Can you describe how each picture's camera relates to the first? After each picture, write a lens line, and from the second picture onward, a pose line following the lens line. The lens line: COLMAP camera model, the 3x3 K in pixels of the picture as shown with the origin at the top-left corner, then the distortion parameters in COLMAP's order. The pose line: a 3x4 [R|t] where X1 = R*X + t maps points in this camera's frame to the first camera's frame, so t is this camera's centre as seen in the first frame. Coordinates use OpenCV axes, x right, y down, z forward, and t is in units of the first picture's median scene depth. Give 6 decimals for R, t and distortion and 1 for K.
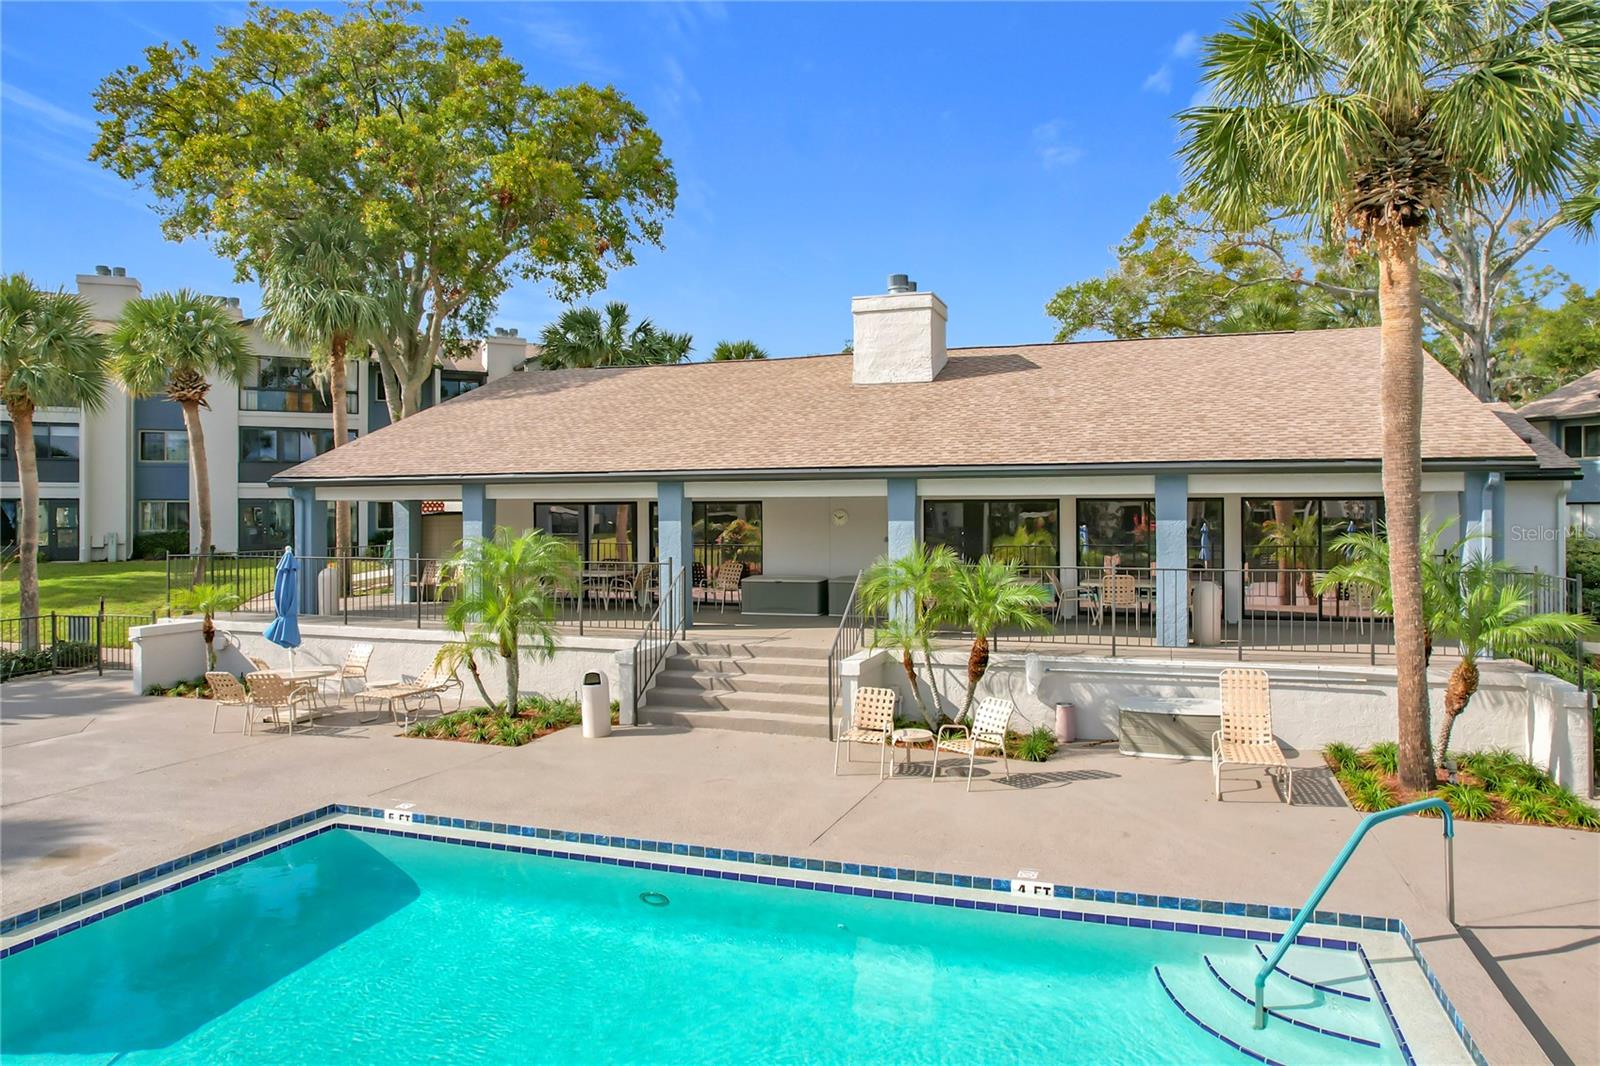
lens RADIAL K [[1048.6, 0, 804.6], [0, 1048.6, 509.6], [0, 0, 1]] dist [-0.092645, 0.092224]
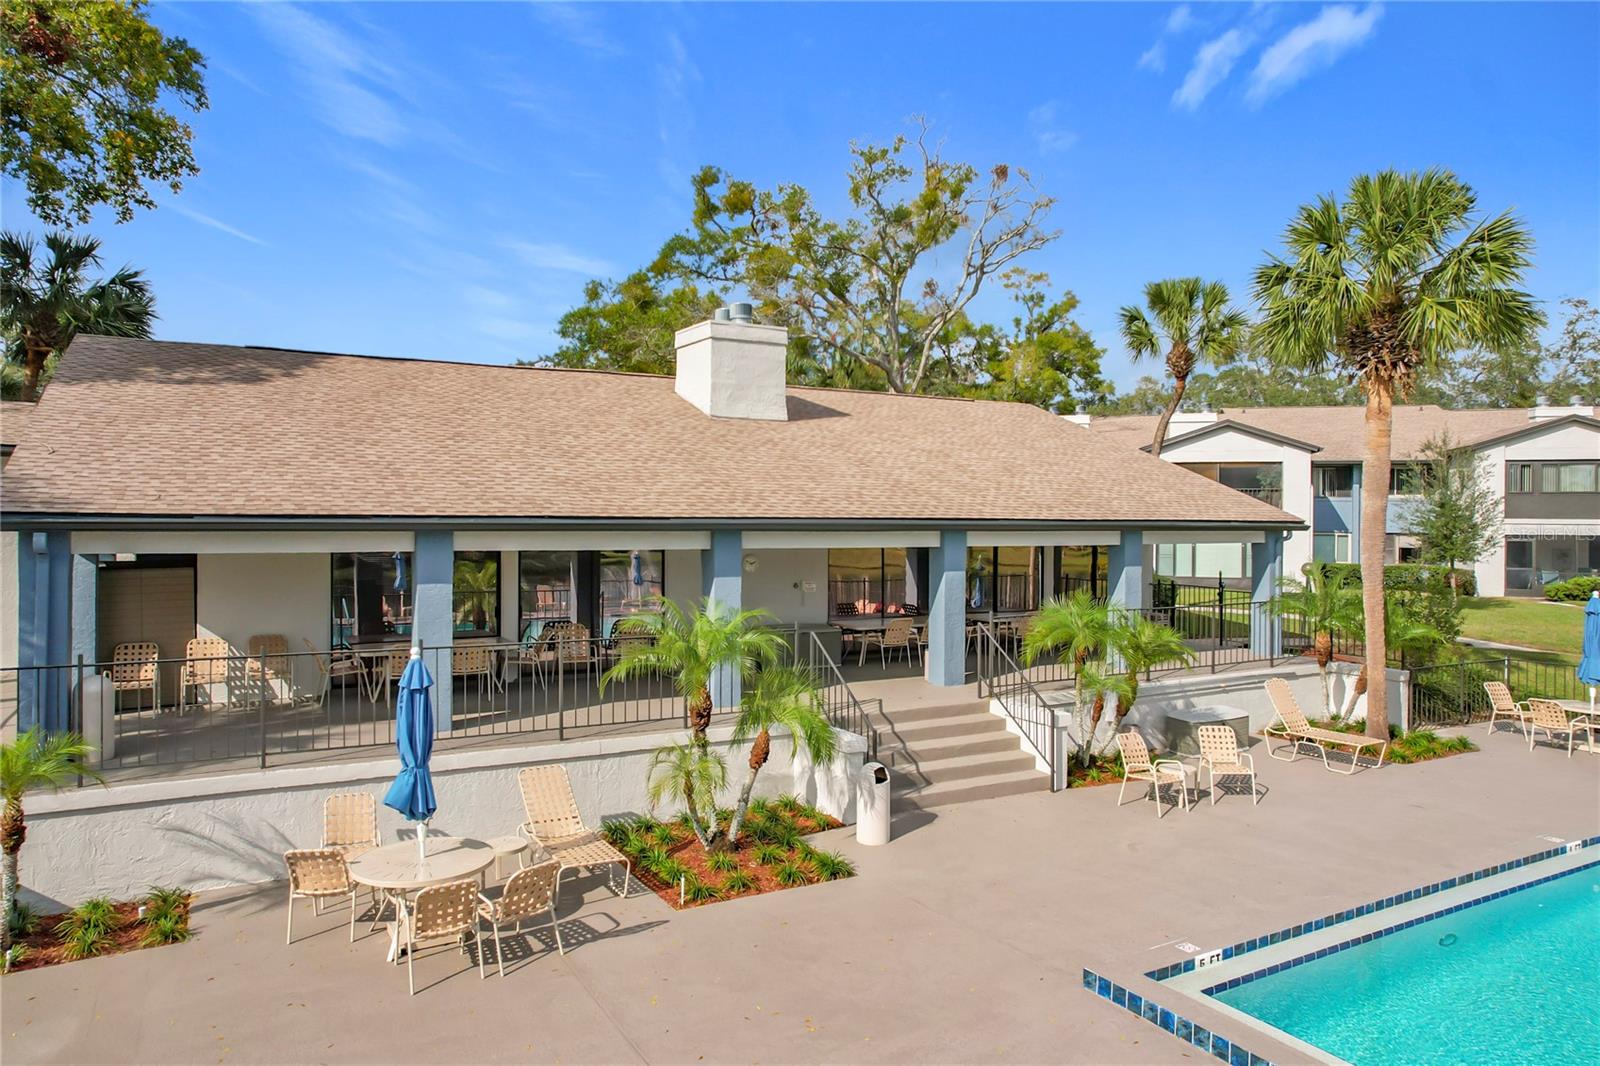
lens RADIAL K [[1055.2, 0, 798.1], [0, 1055.2, 518.3], [0, 0, 1]] dist [-0.071480, 0.068980]
pose [[0.661510, 0.007894, 0.749895, -0.900557], [-0.008875, 0.999957, -0.002697, -0.042329], [-0.749884, -0.004871, 0.661552, 0.499874]]
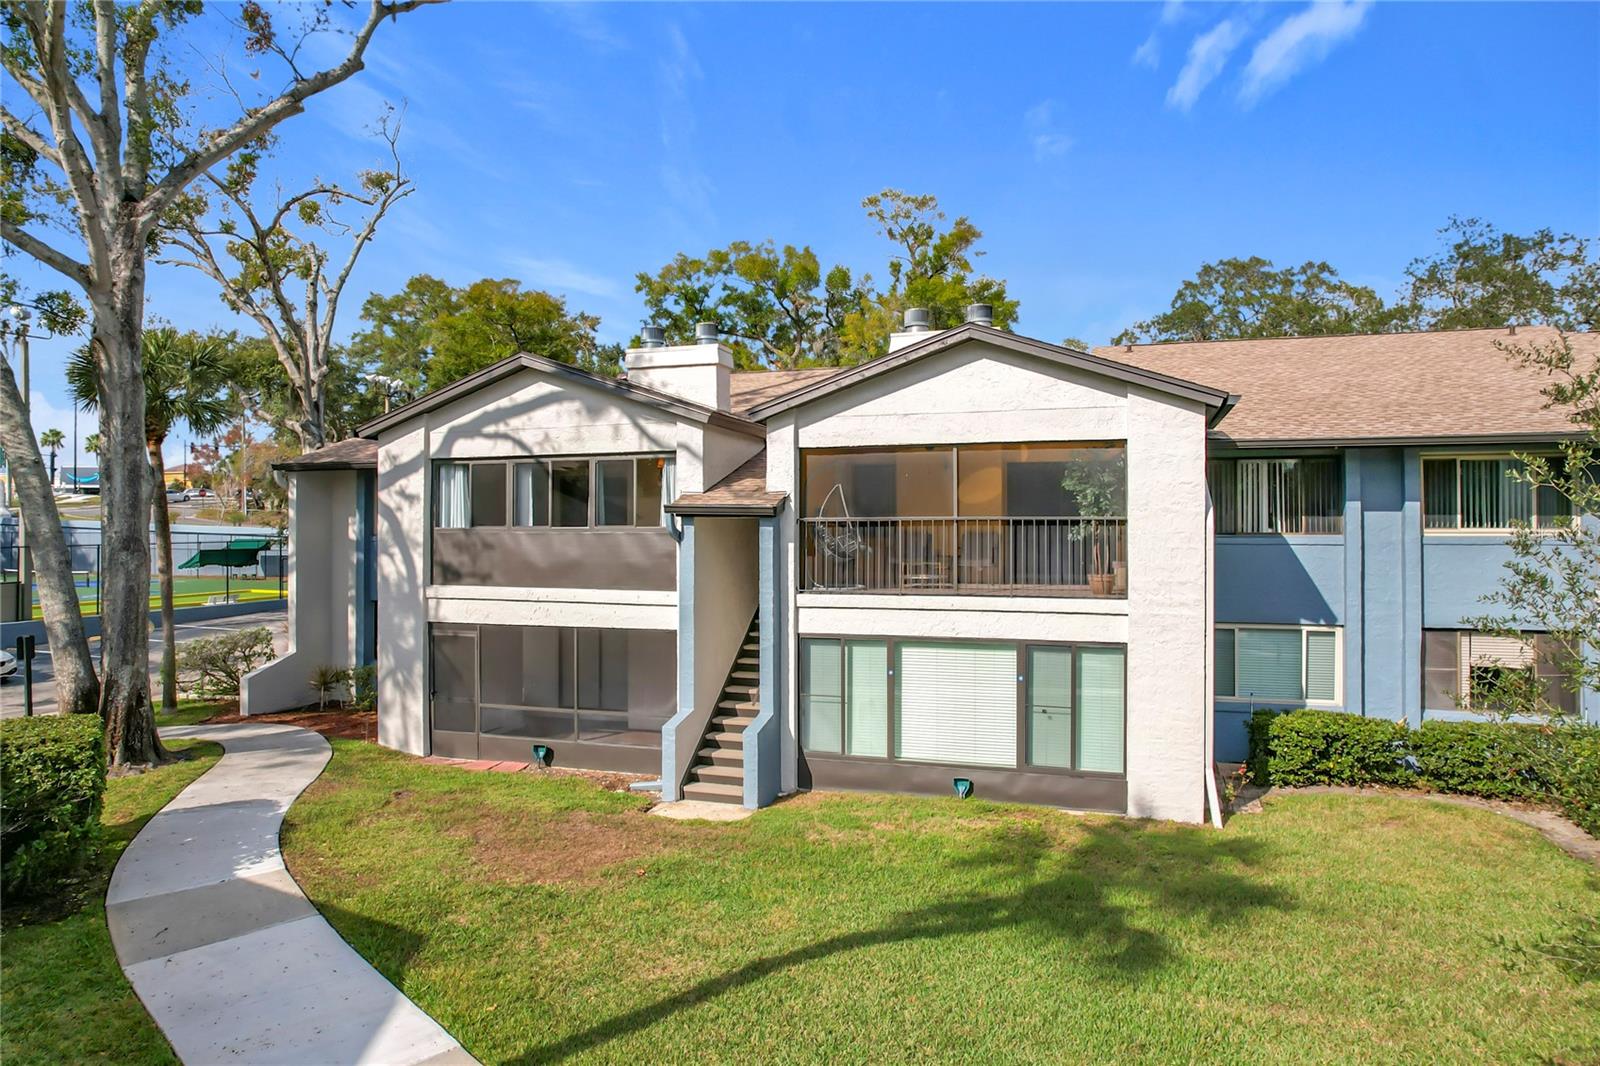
lens RADIAL K [[973.0, 0, 798.7], [0, 973.0, 543.9], [0, 0, 1]] dist [-0.055834, 0.028506]
pose [[0.688586, 0.011171, 0.725069, 1.225367], [-0.007428, 0.999938, -0.008352, -0.107153], [-0.725117, 0.000365, 0.688625, 0.992548]]
